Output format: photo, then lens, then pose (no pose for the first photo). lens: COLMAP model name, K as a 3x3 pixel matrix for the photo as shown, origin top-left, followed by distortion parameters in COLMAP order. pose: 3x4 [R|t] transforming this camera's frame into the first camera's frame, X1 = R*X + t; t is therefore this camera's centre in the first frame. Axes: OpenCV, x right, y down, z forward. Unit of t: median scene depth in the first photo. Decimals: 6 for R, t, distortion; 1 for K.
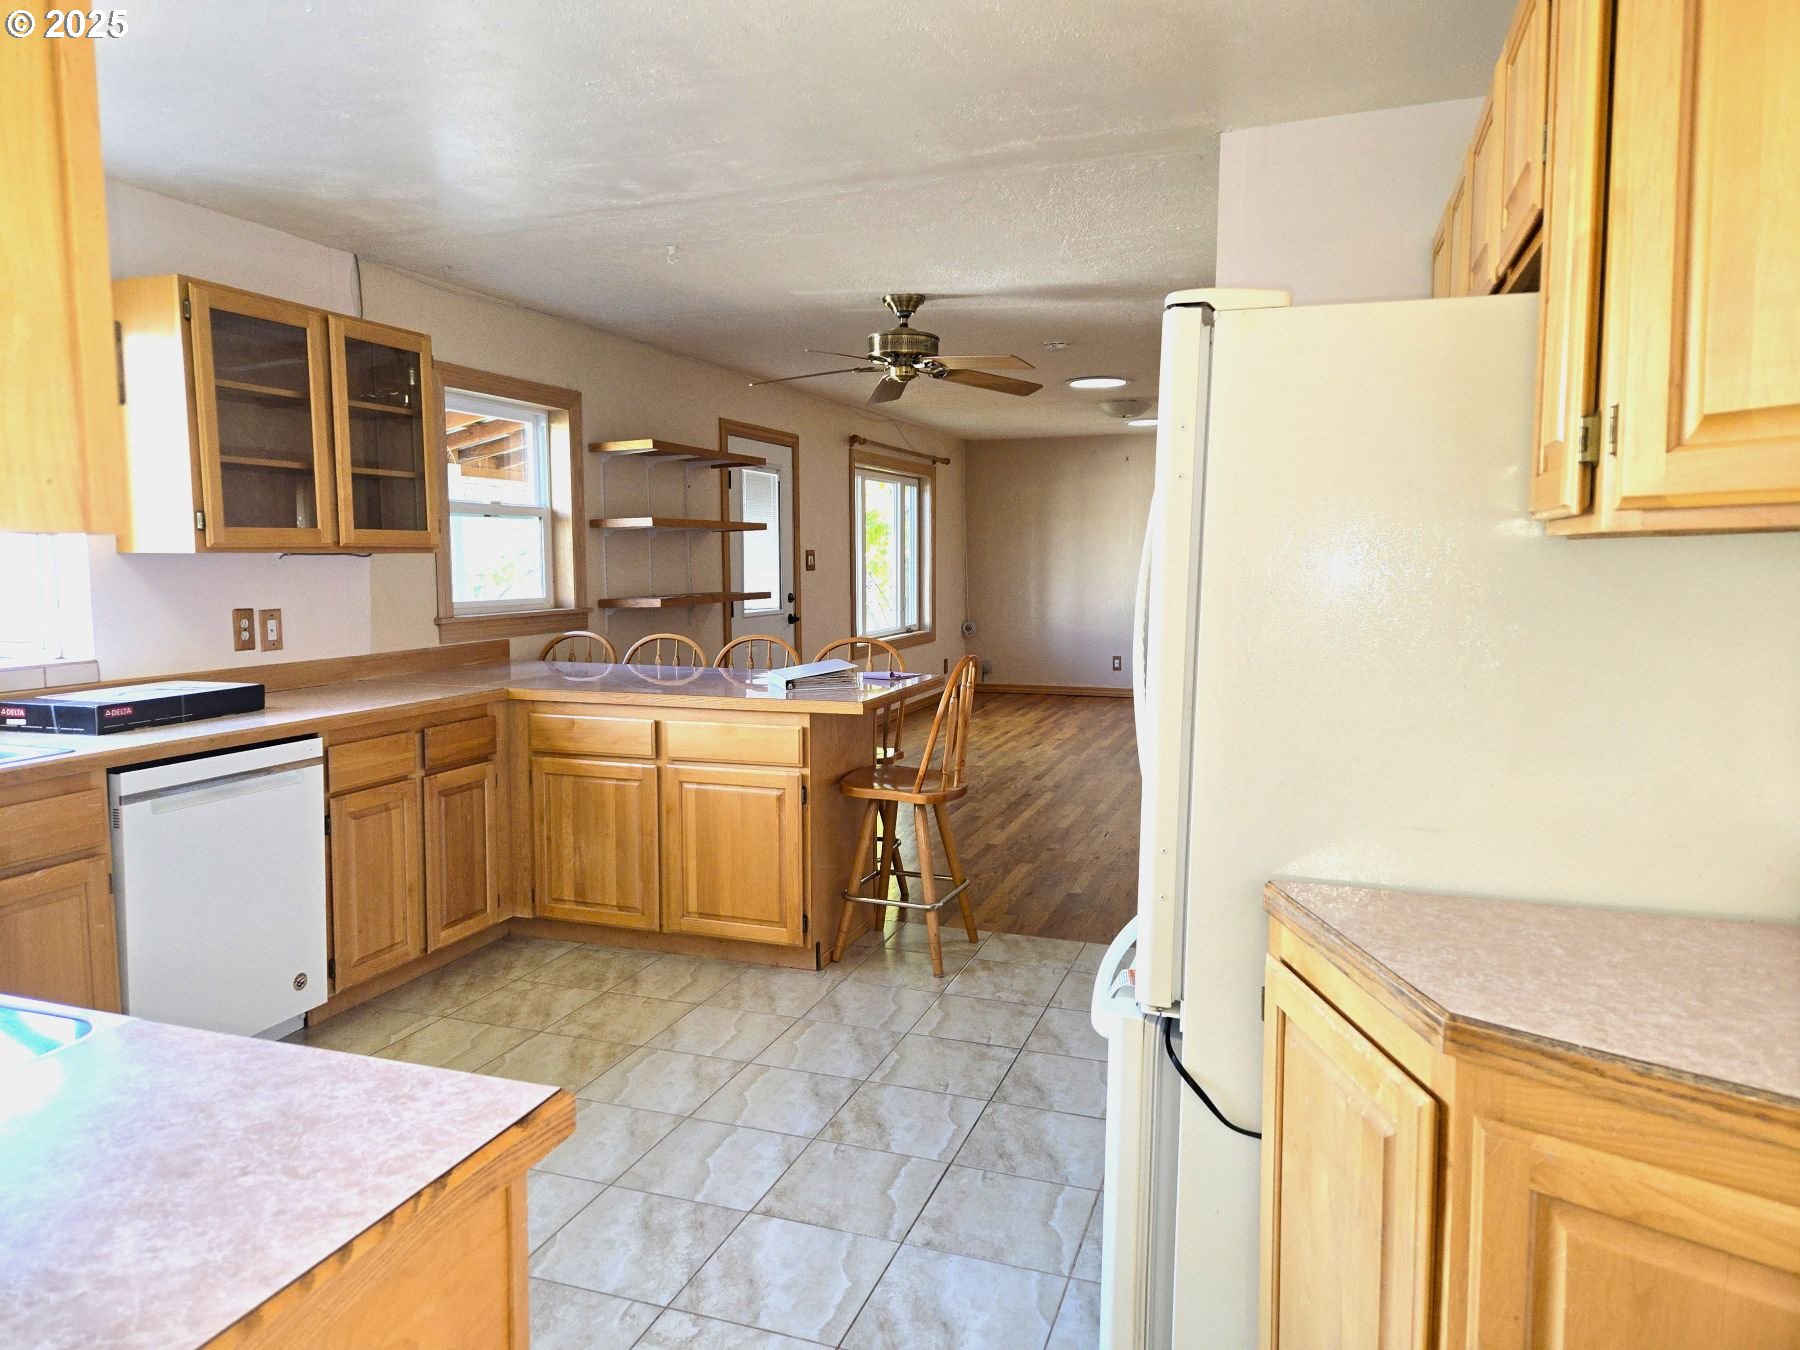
lens RADIAL K [[1183.4, 0, 894.6], [0, 1183.4, 682.1], [0, 0, 1]] dist [0.031736, -0.000890]
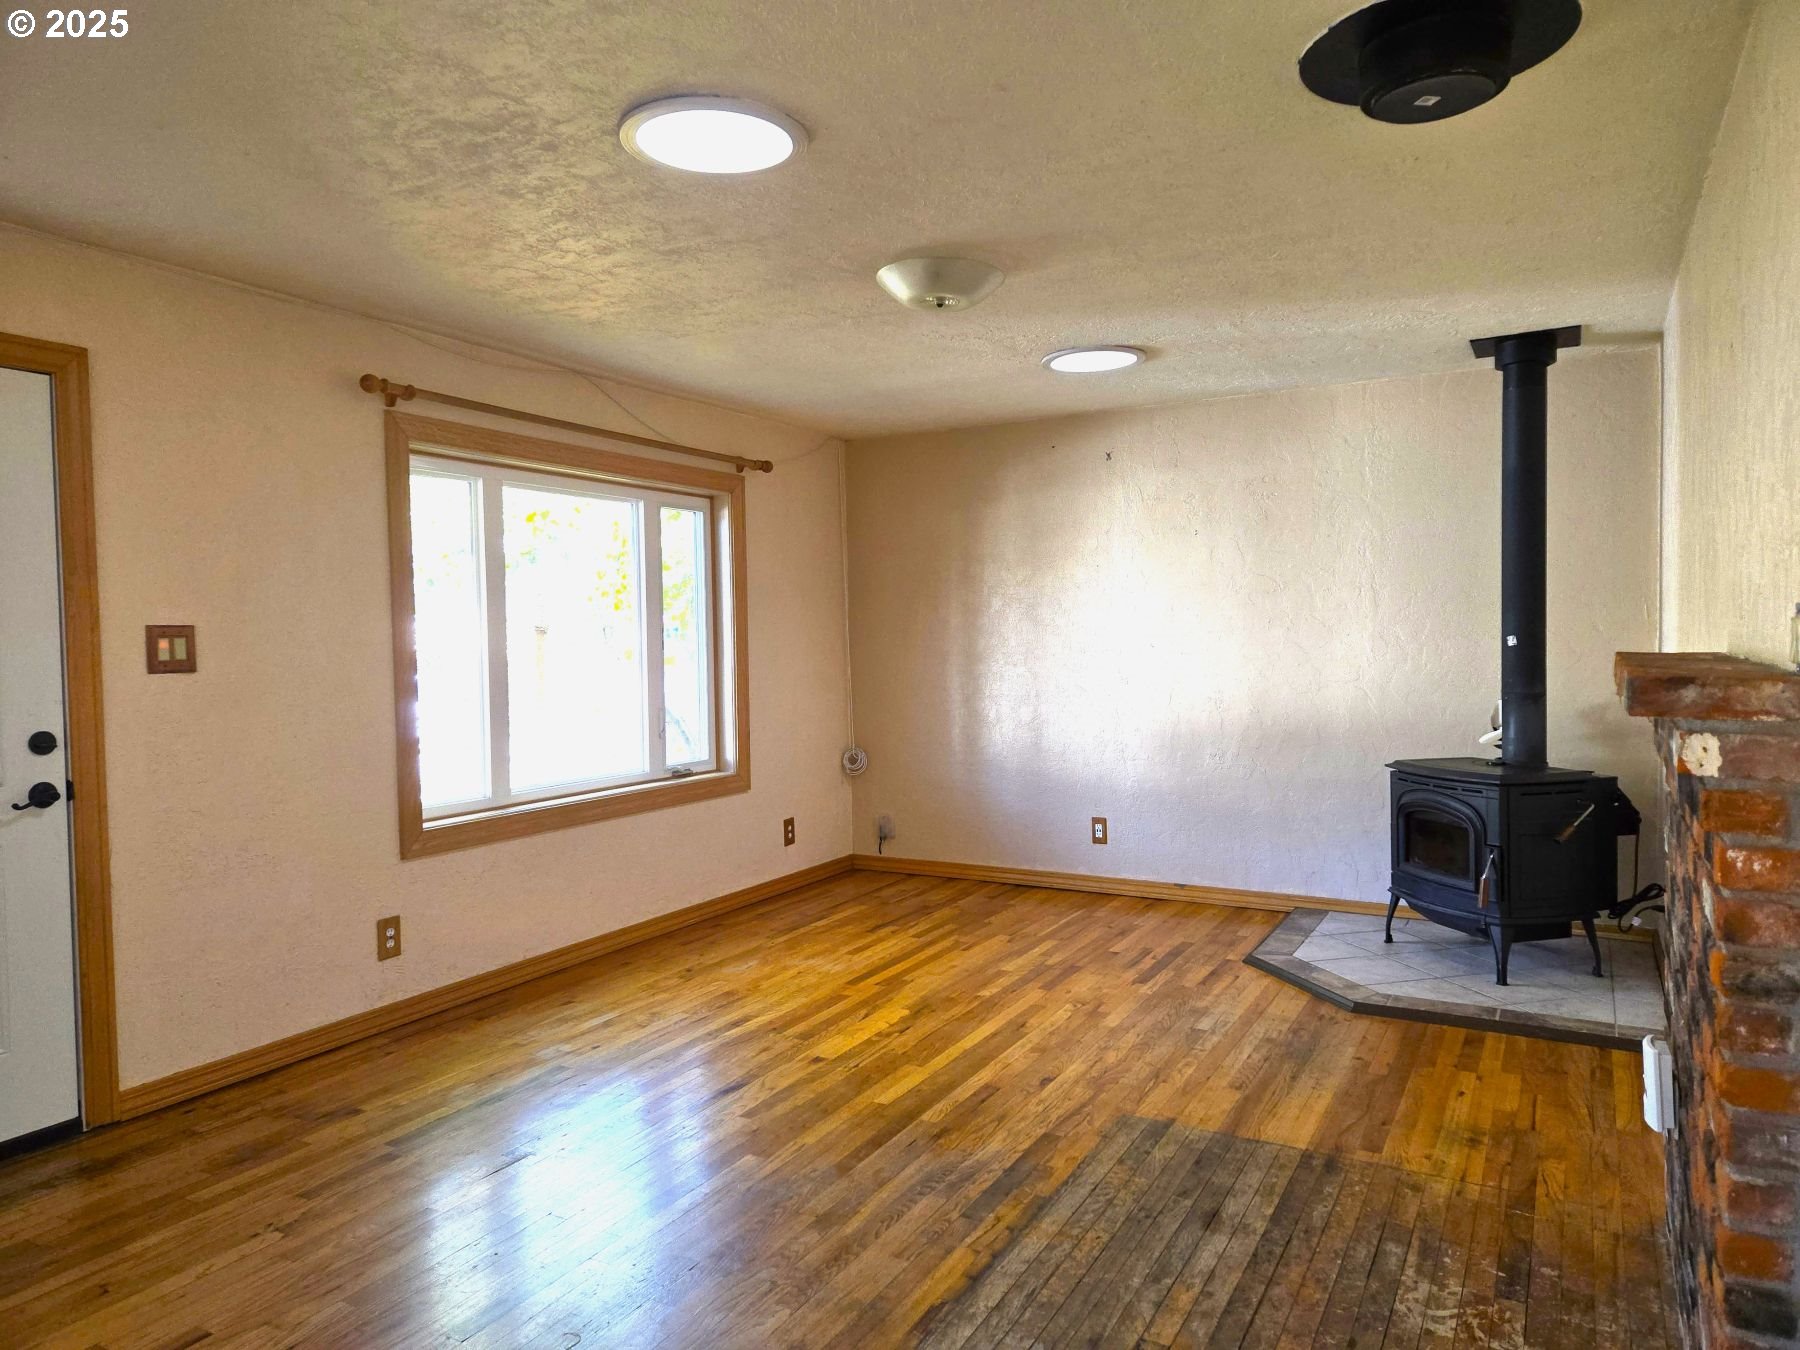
lens RADIAL K [[1183.4, 0, 894.6], [0, 1183.4, 682.1], [0, 0, 1]] dist [0.031736, -0.000890]
pose [[0.986327, -0.002084, -0.164788, 0.185263], [-0.009131, 0.997693, -0.067269, -0.046486], [0.164548, 0.067853, 0.984032, 0.447492]]
